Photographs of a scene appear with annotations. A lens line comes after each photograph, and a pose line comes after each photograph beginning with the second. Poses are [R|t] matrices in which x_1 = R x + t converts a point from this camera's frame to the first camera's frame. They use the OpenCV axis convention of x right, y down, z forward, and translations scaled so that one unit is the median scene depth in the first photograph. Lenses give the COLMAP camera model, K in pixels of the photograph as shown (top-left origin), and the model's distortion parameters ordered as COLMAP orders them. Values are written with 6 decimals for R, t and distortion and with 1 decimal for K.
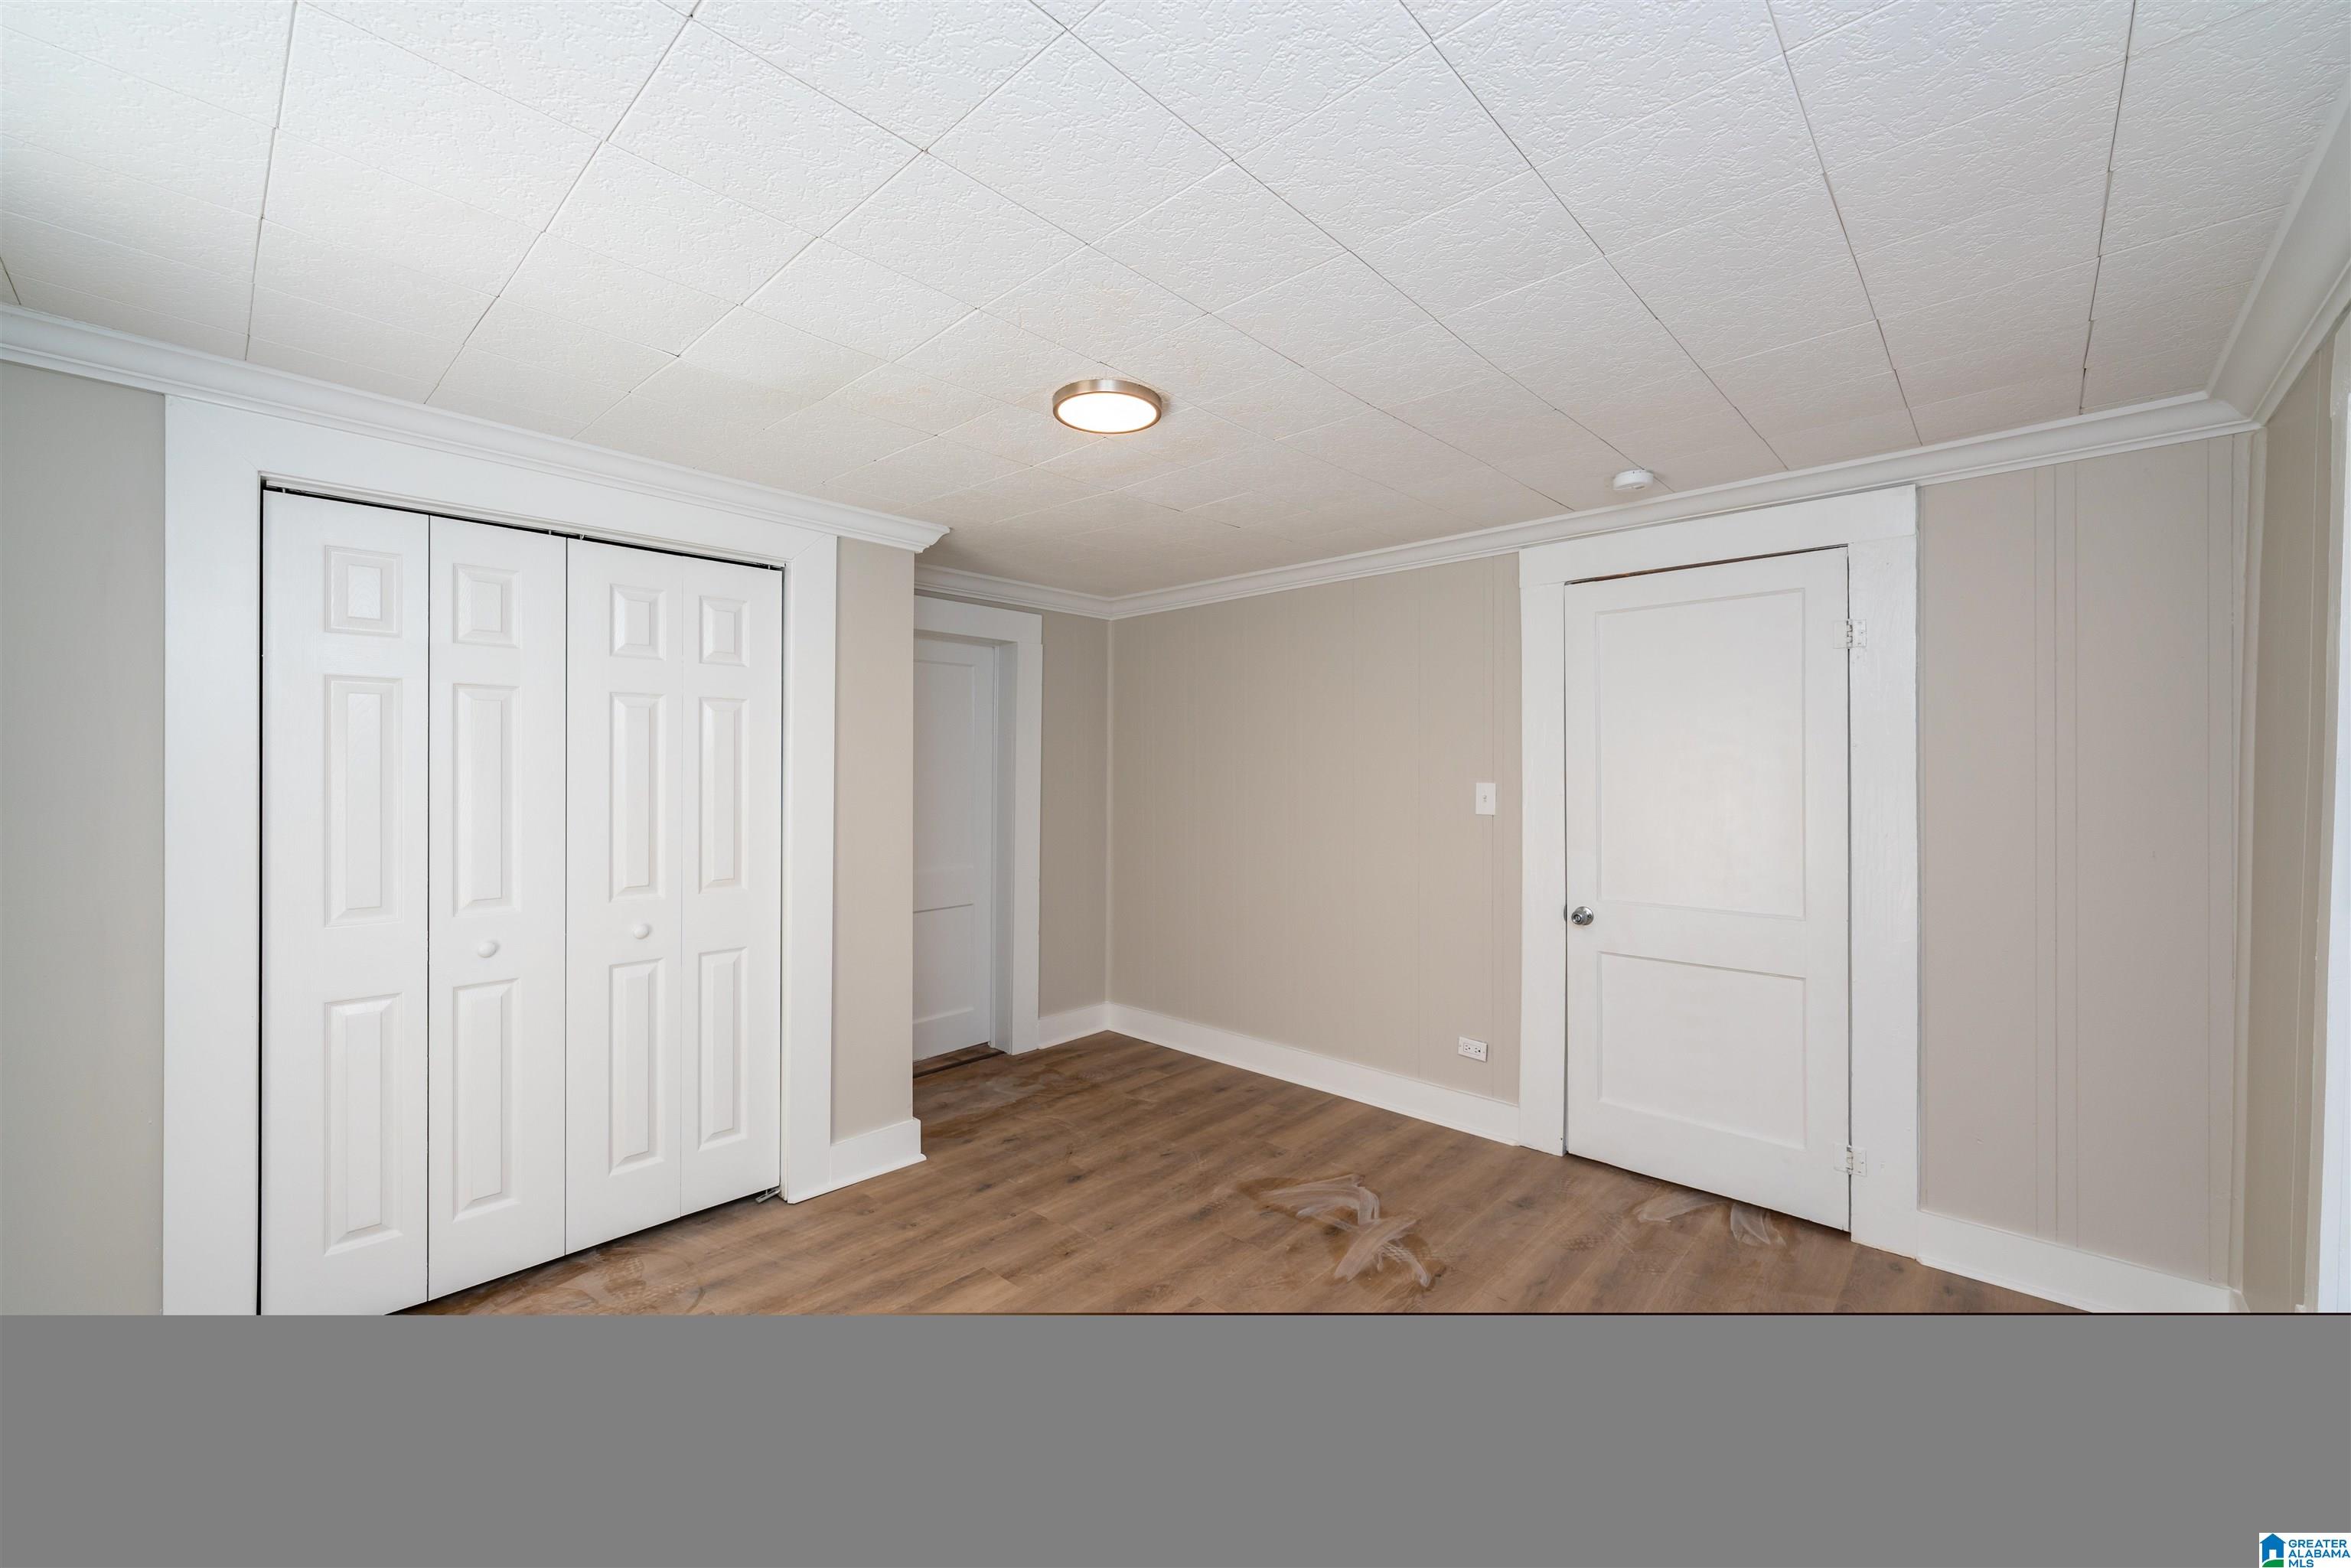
lens RADIAL K [[924.7, 0, 1175.1], [0, 924.7, 774.8], [0, 0, 1]] dist [-0.001135, 0.000022]
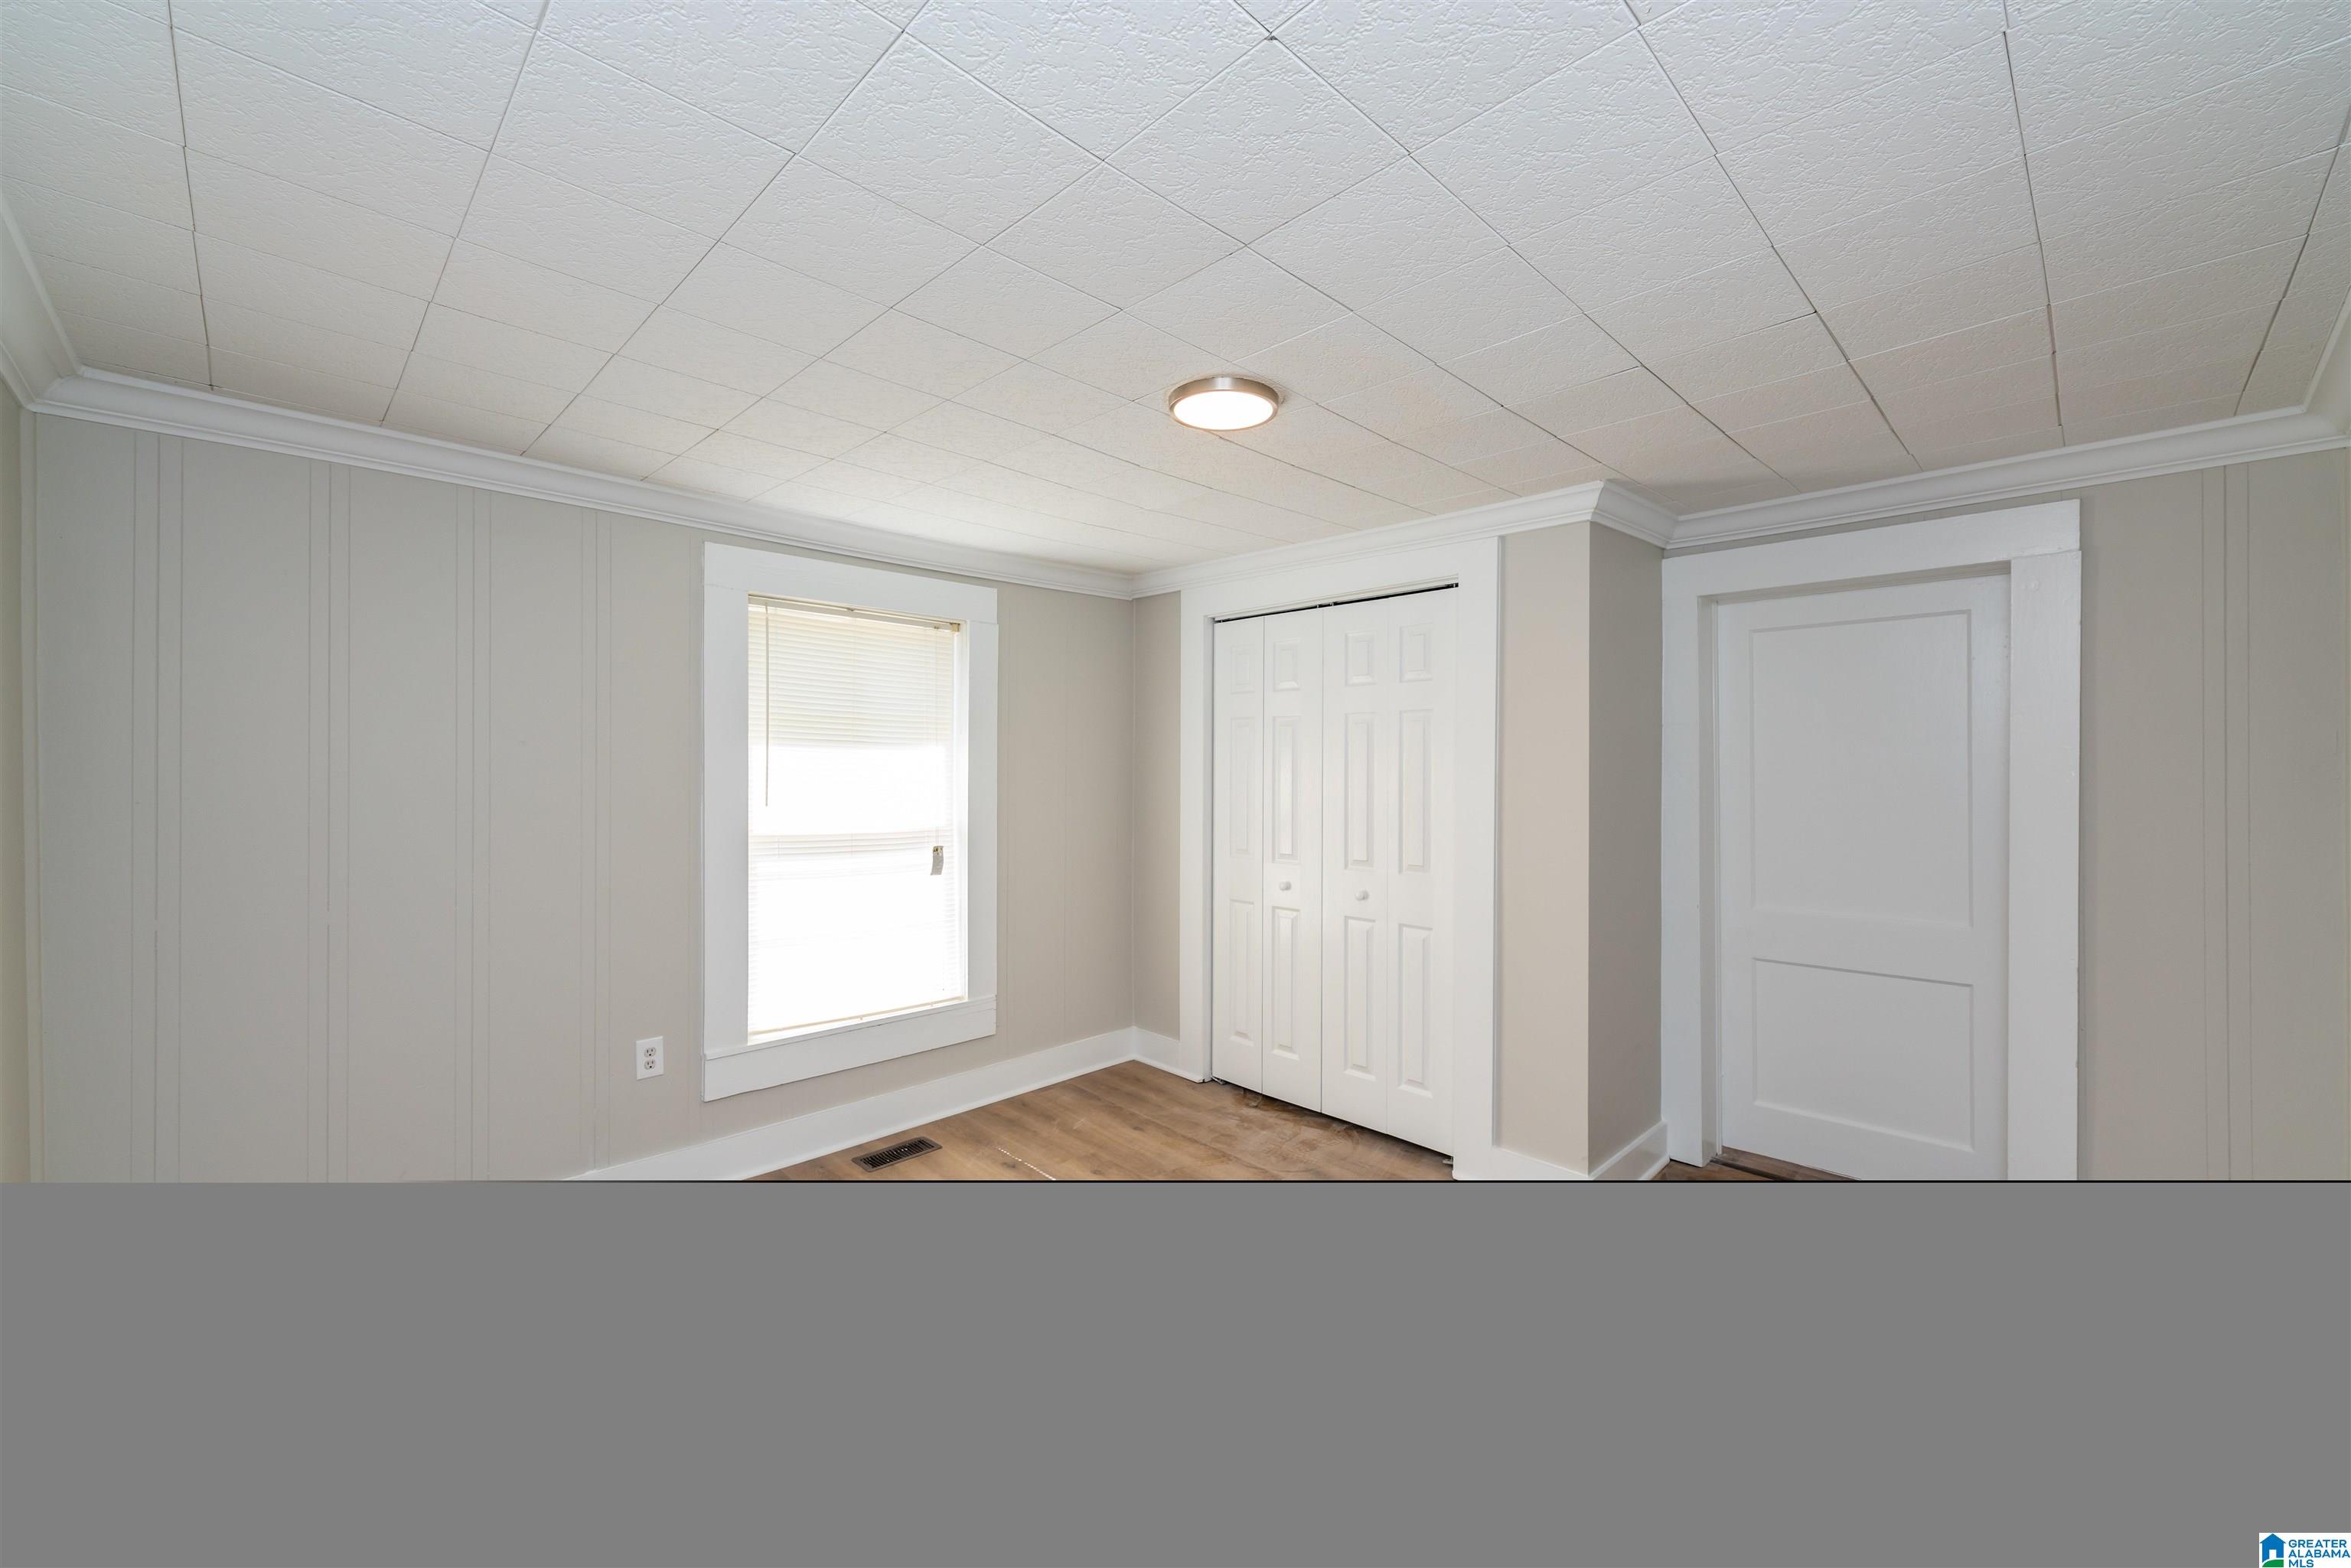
lens RADIAL K [[924.7, 0, 1175.7], [0, 924.7, 775.5], [0, 0, 1]] dist [-0.001135, 0.000022]
pose [[-0.043335, -0.002454, -0.999058, 0.740636], [-0.012211, 0.999924, -0.001926, 0.007282], [0.998986, 0.012116, -0.043362, 0.799928]]
